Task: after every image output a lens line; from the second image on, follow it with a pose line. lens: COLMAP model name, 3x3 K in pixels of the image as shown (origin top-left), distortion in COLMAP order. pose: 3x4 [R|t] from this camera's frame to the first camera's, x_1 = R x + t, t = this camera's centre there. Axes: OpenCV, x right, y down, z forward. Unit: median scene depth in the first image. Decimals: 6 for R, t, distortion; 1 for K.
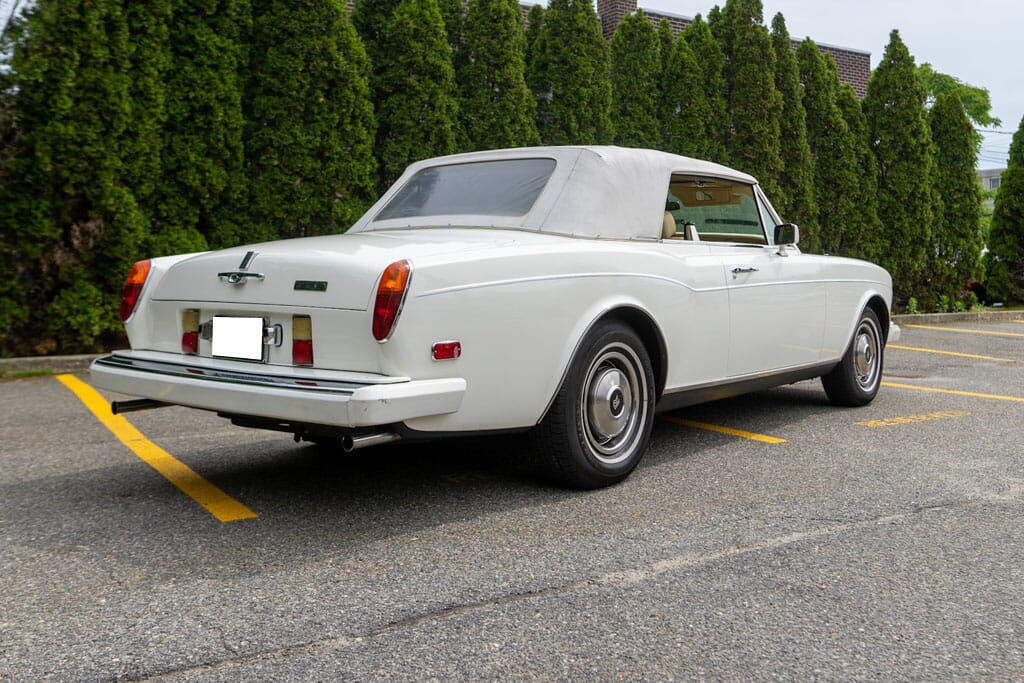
lens RADIAL K [[948.8, 0, 568.9], [0, 948.8, 242.3], [0, 0, 1]] dist [0.001252, 0.000000]
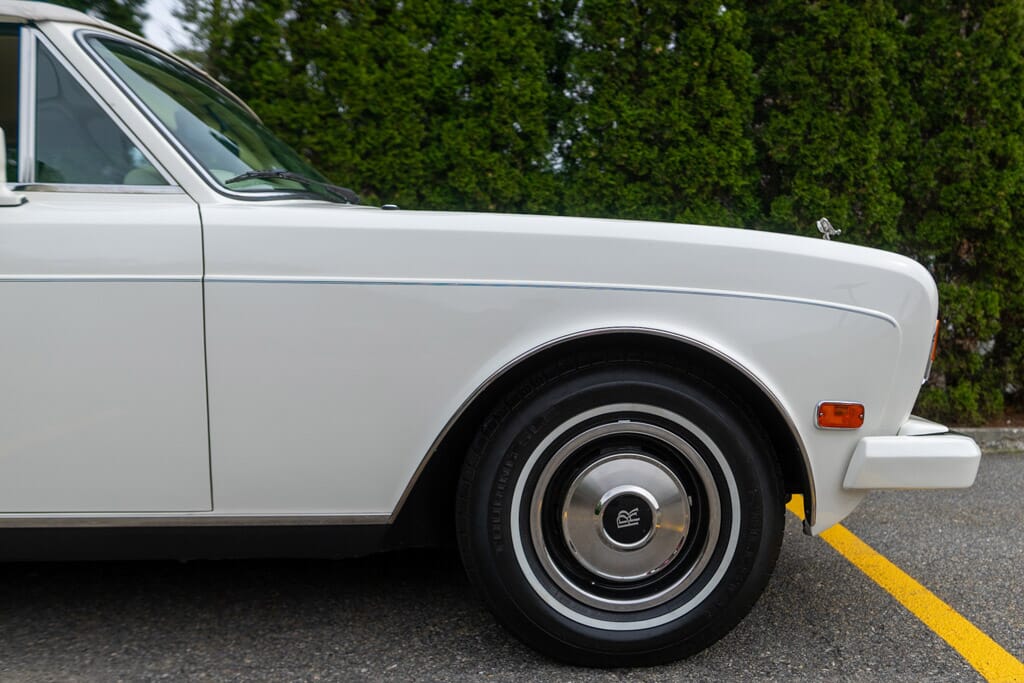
lens RADIAL K [[948.8, 0, 600.1], [0, 948.8, 422.7], [0, 0, 1]] dist [0.001252, 0.000000]
pose [[0.865963, 0.046150, -0.497974, 0.036483], [0.008011, 0.994325, 0.106080, 0.032877], [0.500044, -0.095851, 0.860679, 0.410682]]
